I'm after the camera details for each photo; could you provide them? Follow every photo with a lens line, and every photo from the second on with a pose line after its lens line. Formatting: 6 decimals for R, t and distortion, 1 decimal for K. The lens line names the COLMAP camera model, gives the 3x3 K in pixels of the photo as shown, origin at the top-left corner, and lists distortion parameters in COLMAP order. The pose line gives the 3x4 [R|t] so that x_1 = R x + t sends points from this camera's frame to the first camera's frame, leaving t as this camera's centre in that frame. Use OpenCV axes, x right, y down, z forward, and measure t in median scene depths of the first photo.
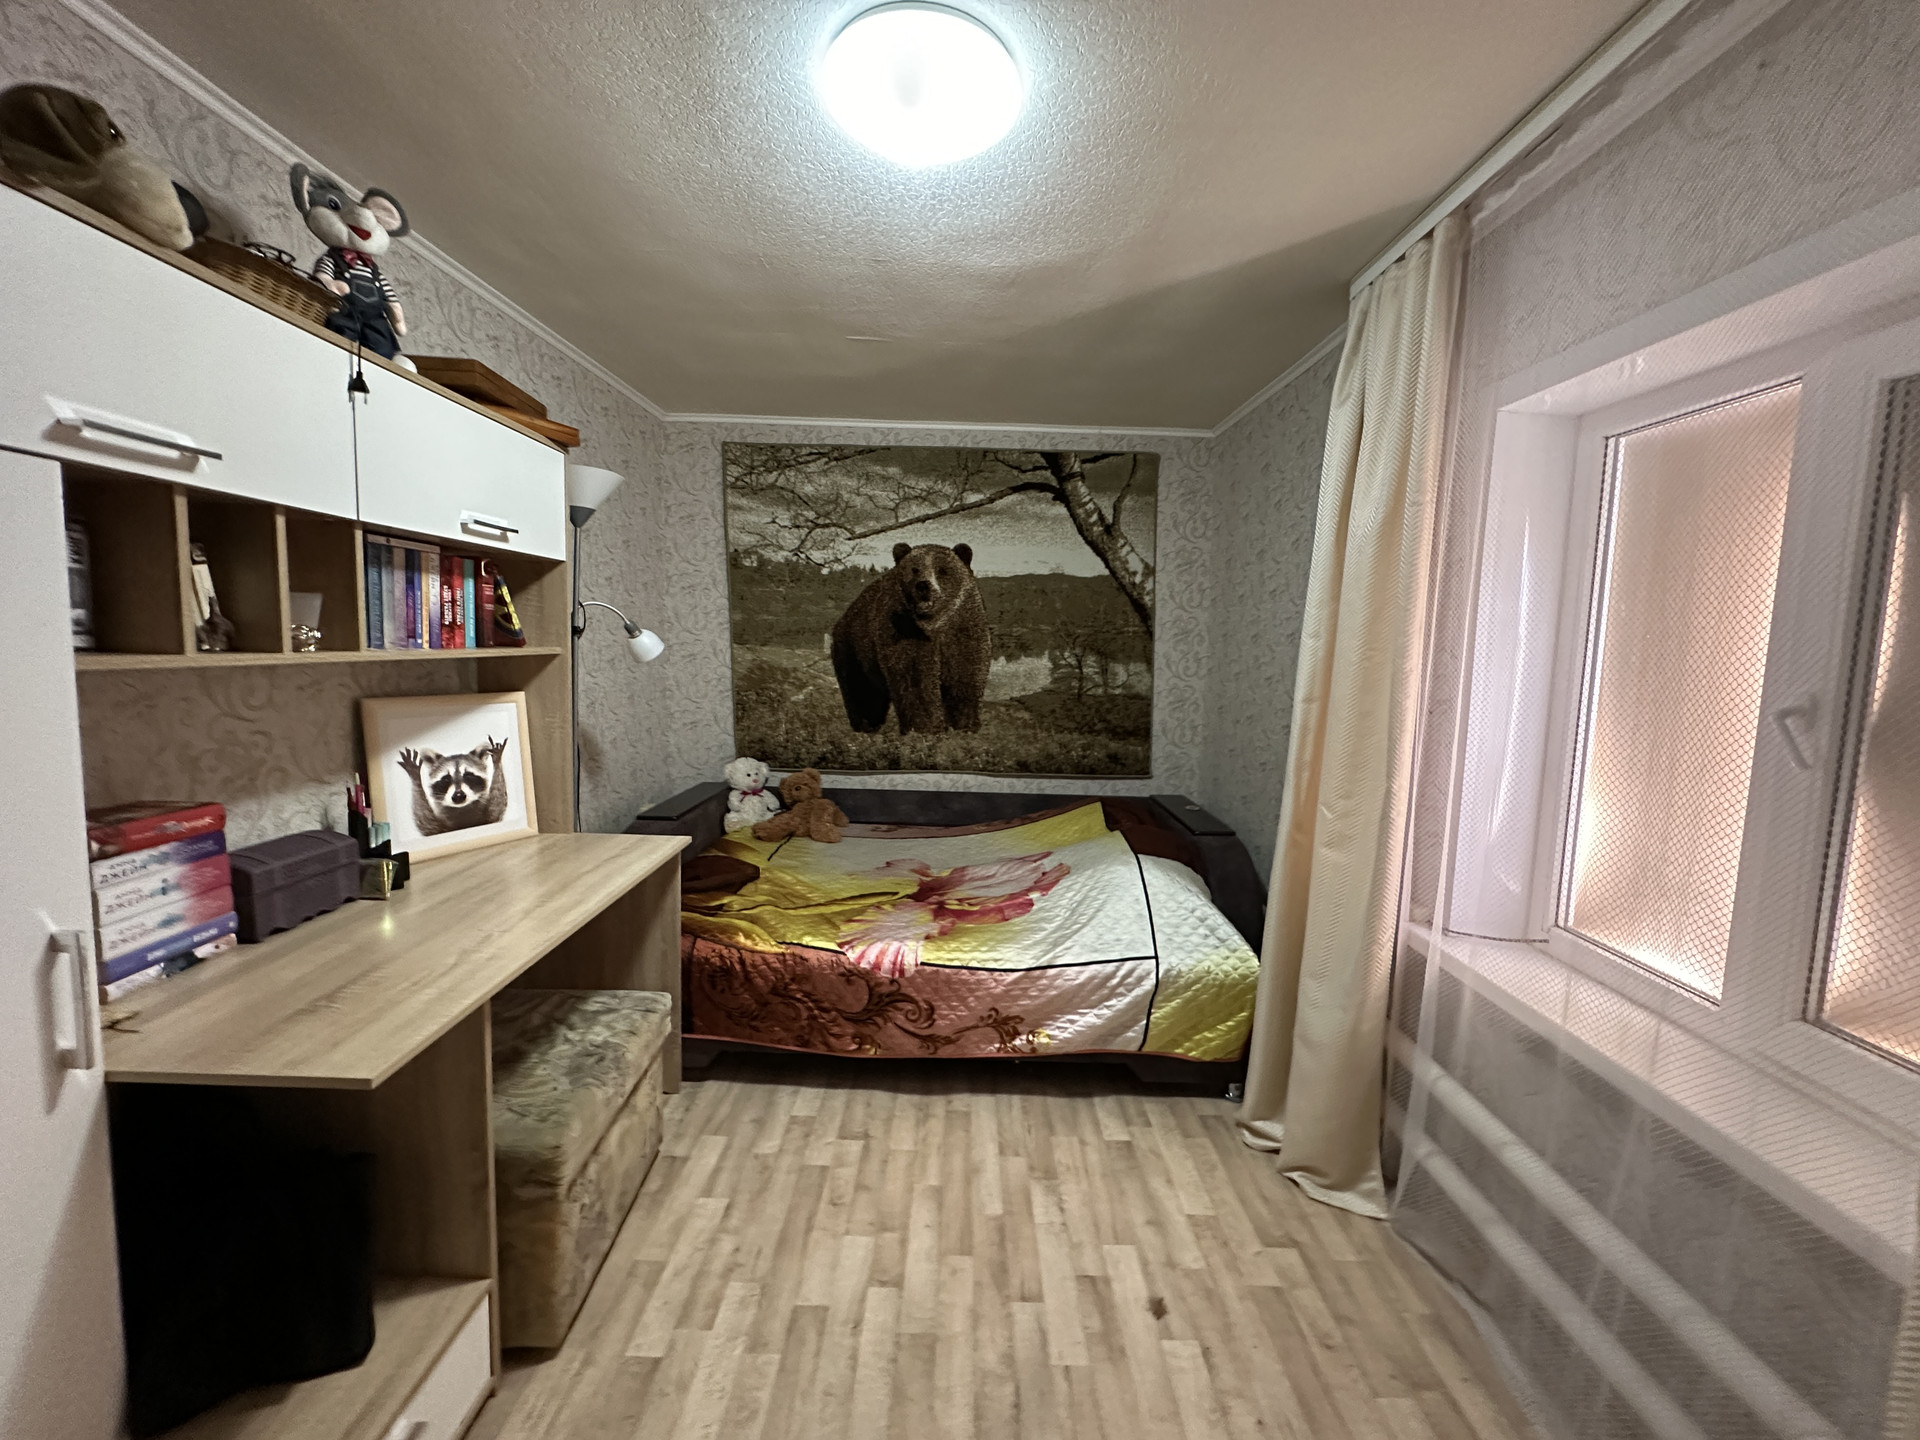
lens RADIAL K [[767.5, 0, 950.0], [0, 767.5, 724.7], [0, 0, 1]] dist [-0.006768, 0.001365]
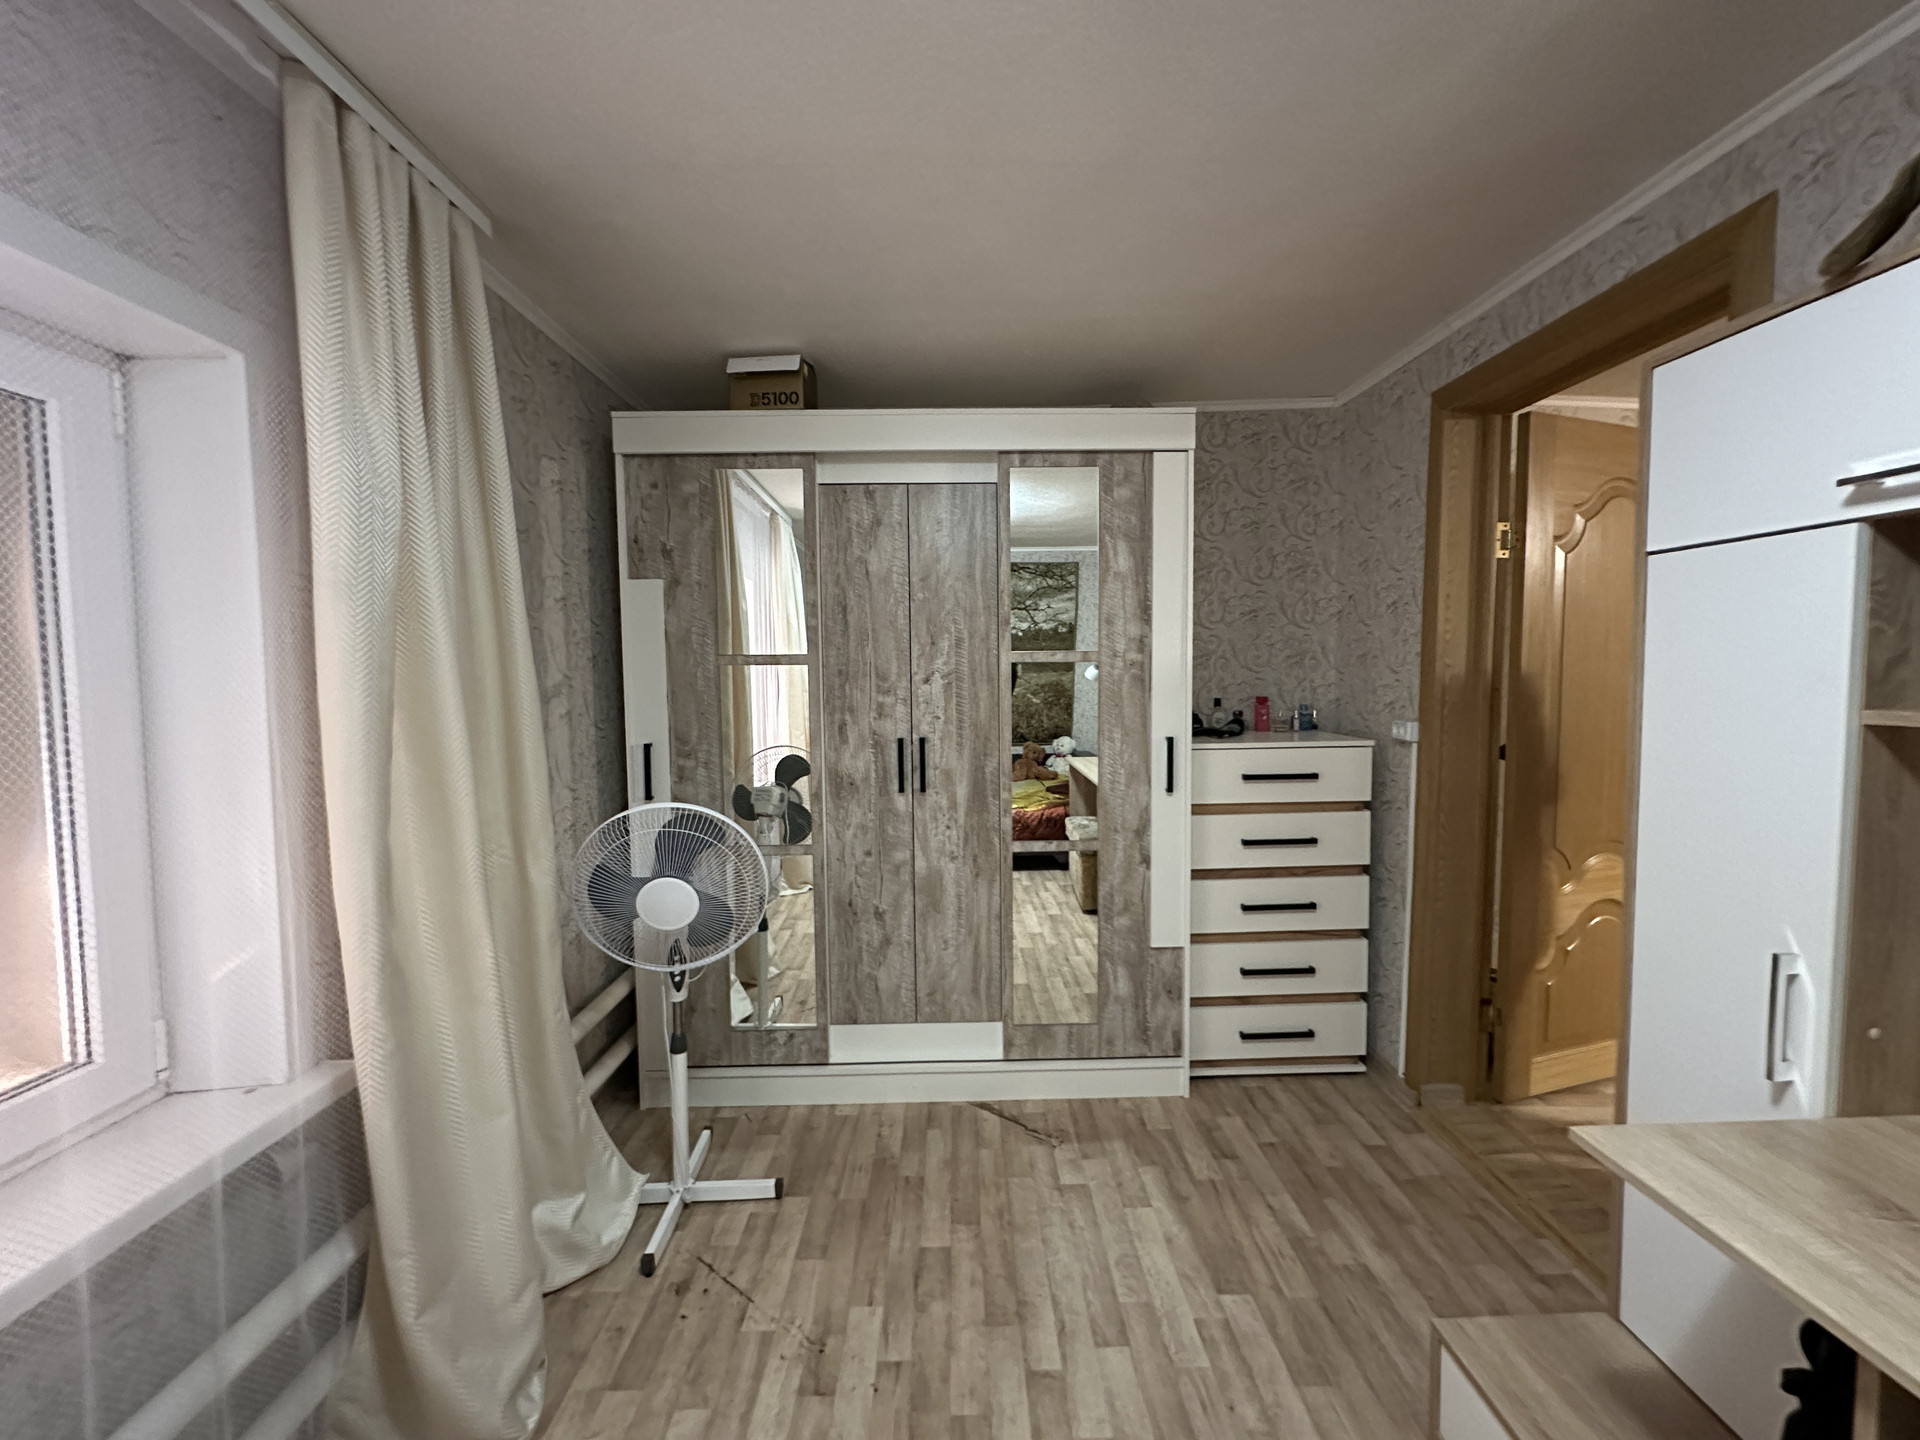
lens RADIAL K [[767.5, 0, 960.2], [0, 767.5, 709.1], [0, 0, 1]] dist [-0.006768, 0.001365]
pose [[-0.999716, -0.015887, -0.017764, 0.022231], [-0.018590, 0.986264, 0.164126, -0.098846], [0.014913, 0.164410, -0.986279, 0.829152]]
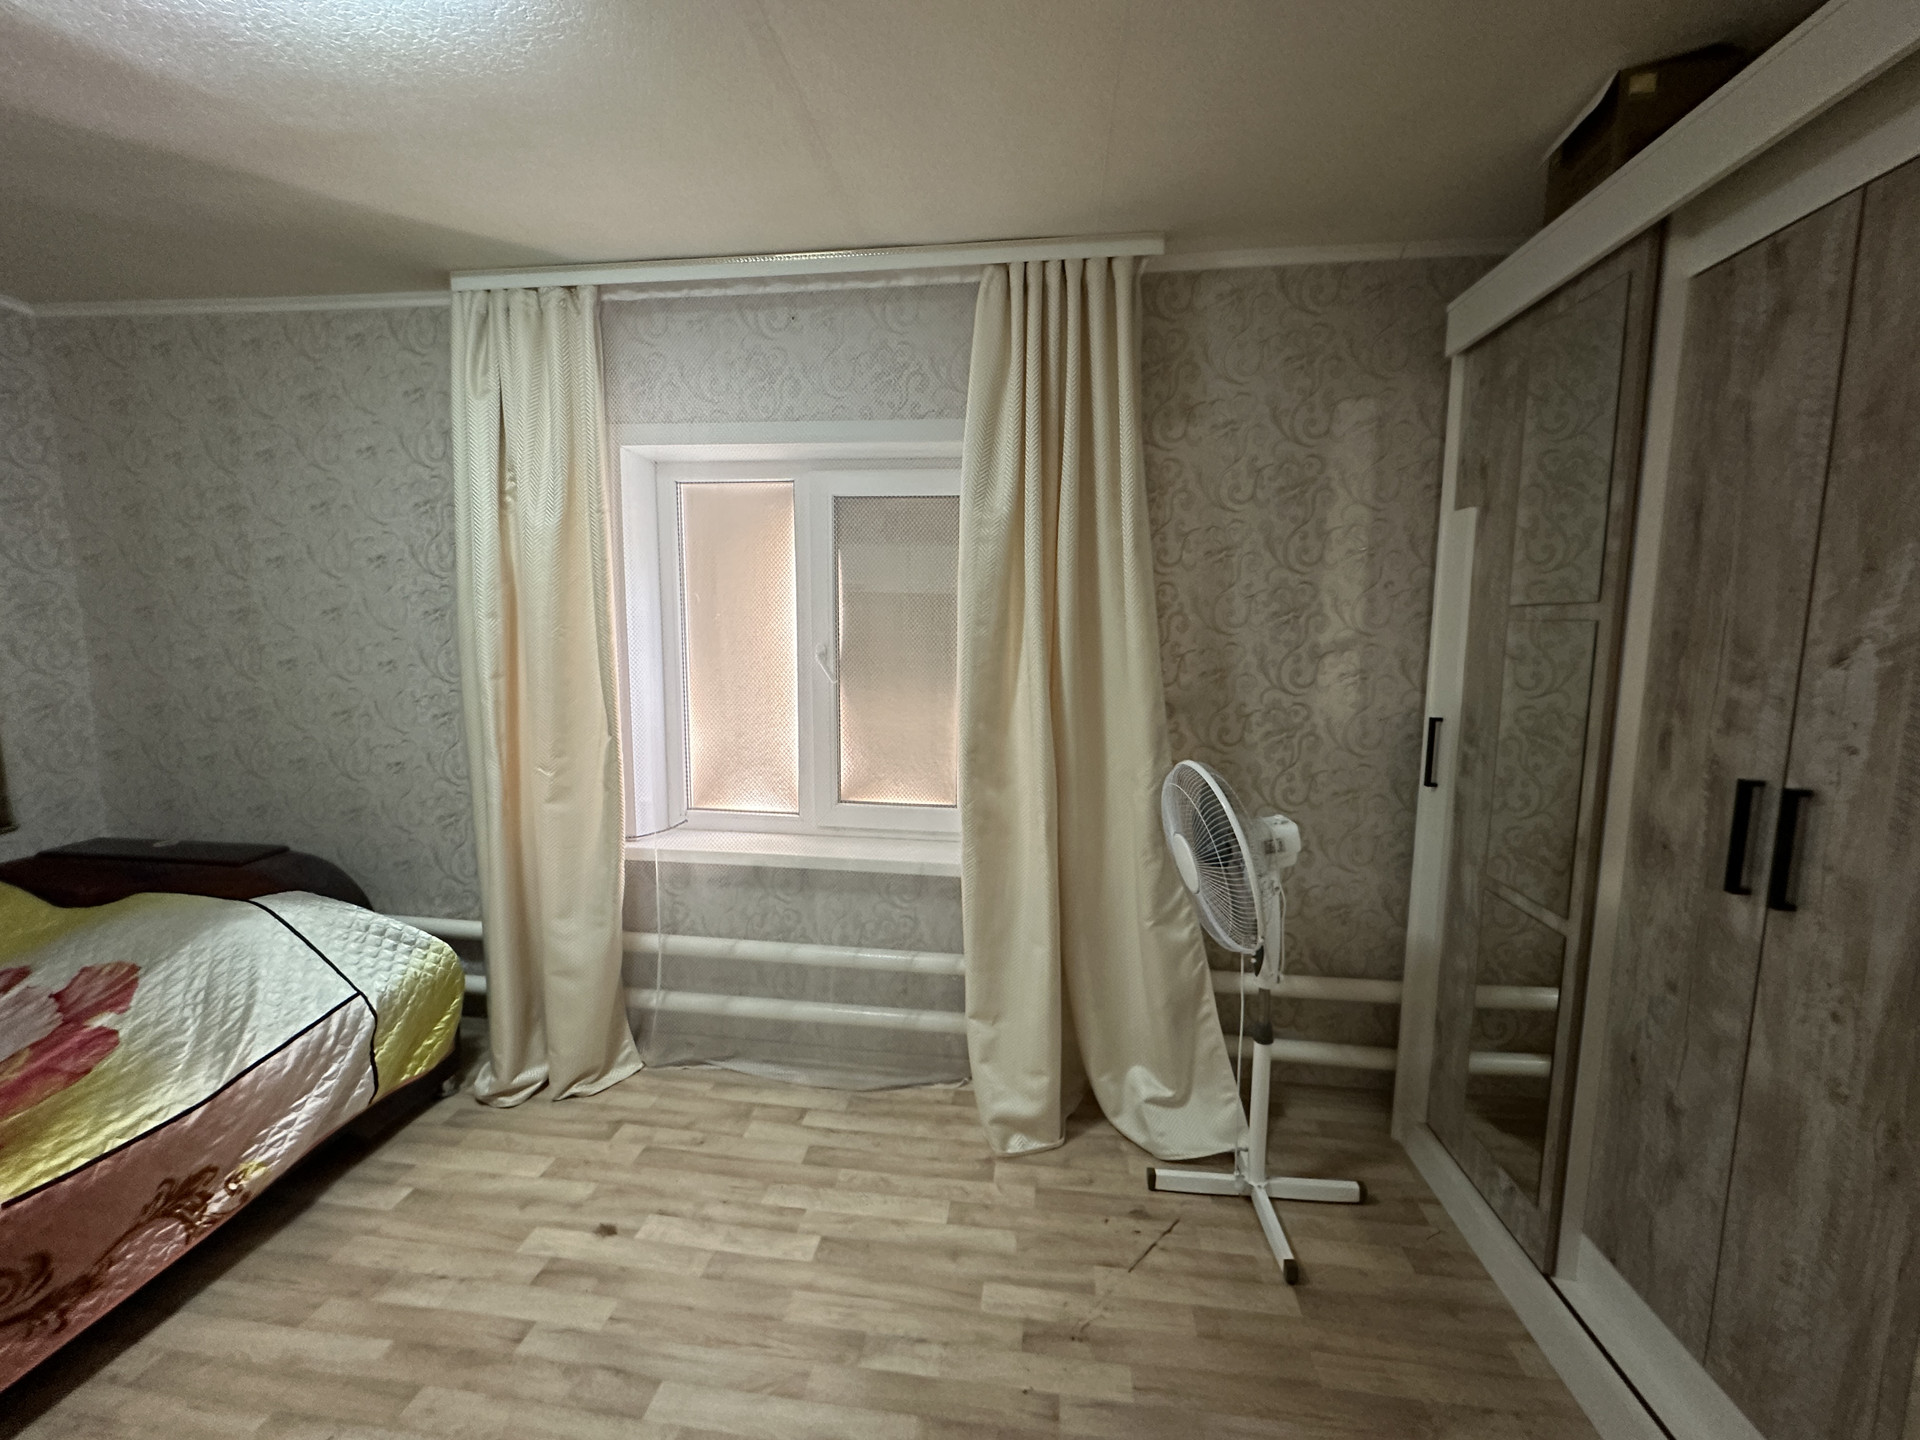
lens RADIAL K [[767.5, 0, 963.4], [0, 767.5, 718.1], [0, 0, 1]] dist [-0.006768, 0.001365]
pose [[0.106597, -0.144657, 0.983723, -0.460911], [0.107716, 0.985218, 0.133205, -0.040715], [-0.988451, 0.091763, 0.120603, 0.204662]]
